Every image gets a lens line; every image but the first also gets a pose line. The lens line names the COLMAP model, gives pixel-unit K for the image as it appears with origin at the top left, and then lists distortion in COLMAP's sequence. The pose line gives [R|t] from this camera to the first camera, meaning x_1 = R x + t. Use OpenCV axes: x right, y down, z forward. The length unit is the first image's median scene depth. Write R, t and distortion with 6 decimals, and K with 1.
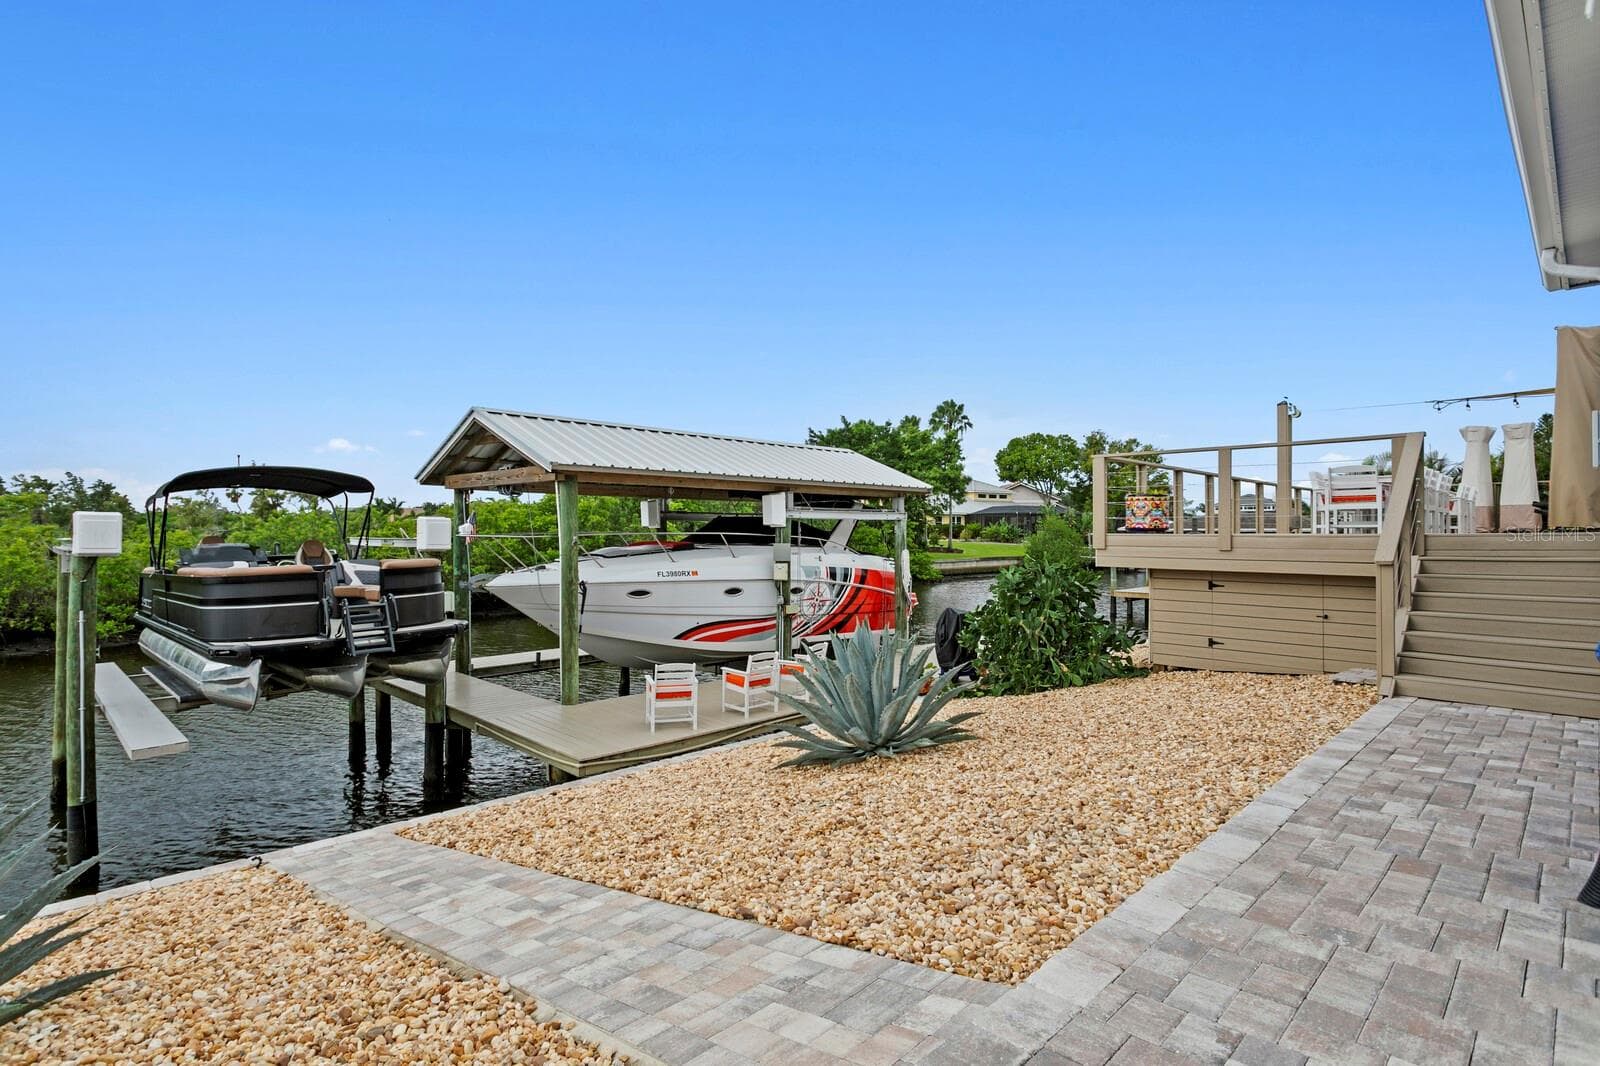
lens RADIAL K [[756.7, 0, 778.0], [0, 756.7, 540.0], [0, 0, 1]] dist [-0.000467, -0.000204]
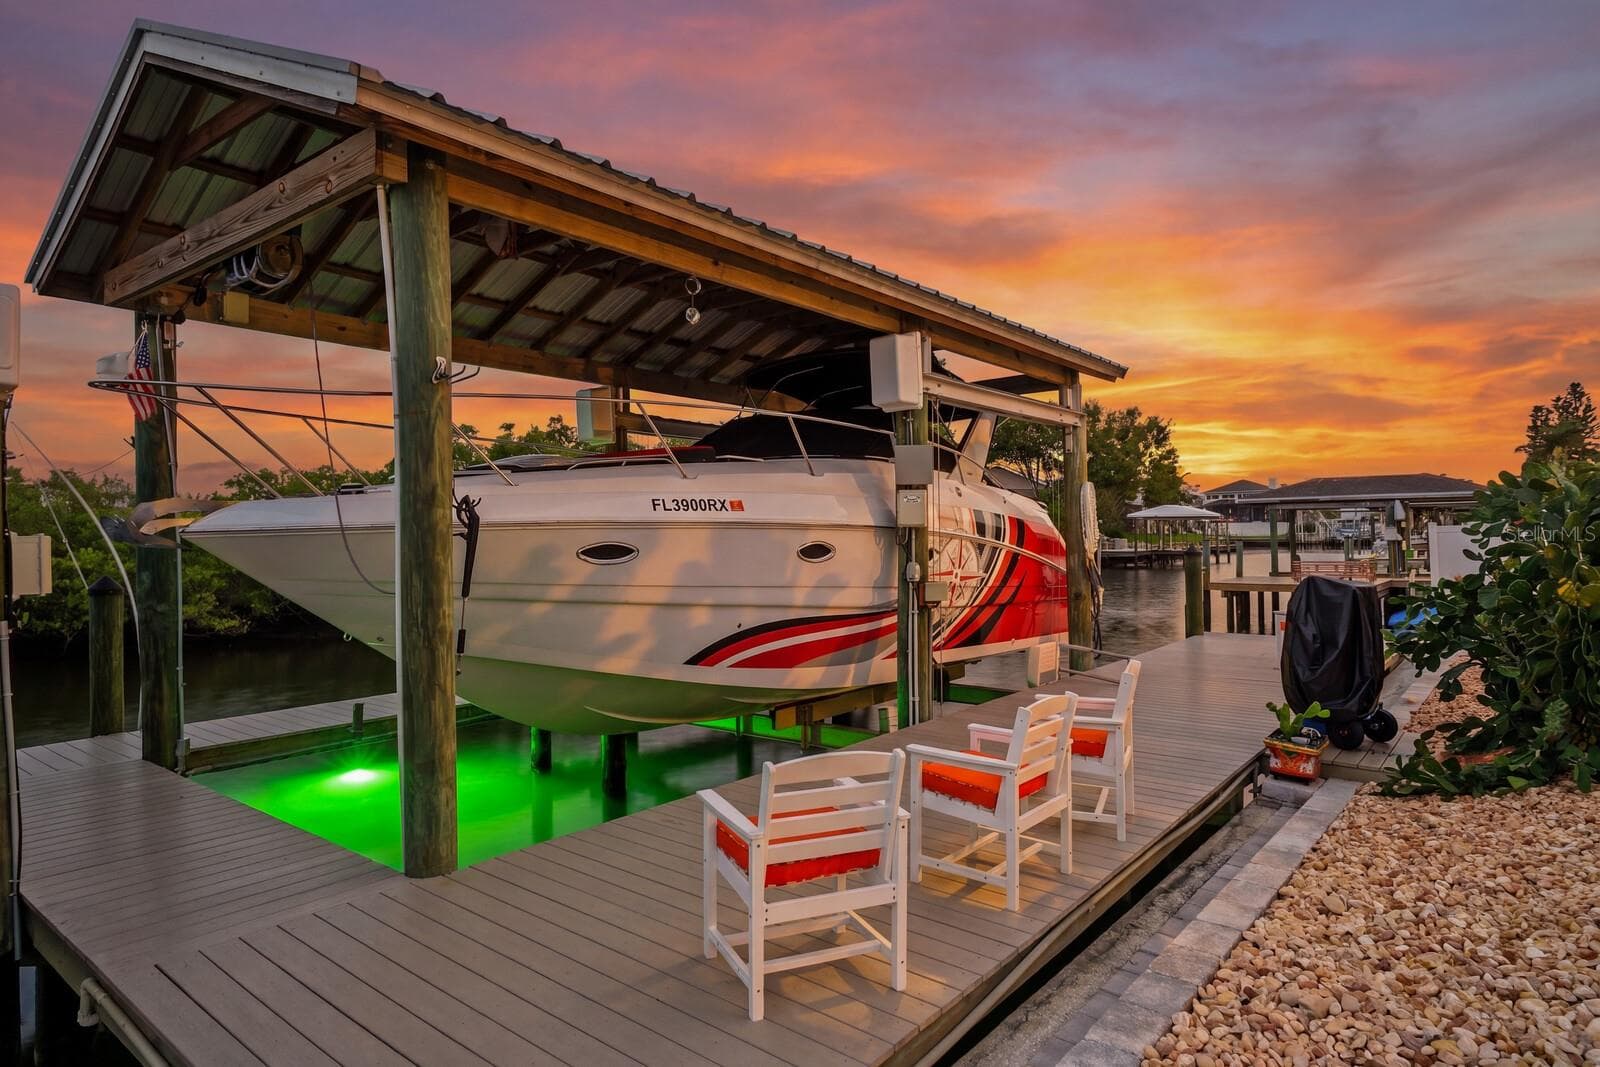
lens RADIAL K [[841.4, 0, 756.2], [0, 841.4, 533.5], [0, 0, 1]] dist [-0.000571, 0.000720]
pose [[0.995490, -0.013668, 0.093875, -0.114626], [0.015571, 0.999687, -0.019574, 0.054920], [-0.093578, 0.020947, 0.995392, 0.427727]]
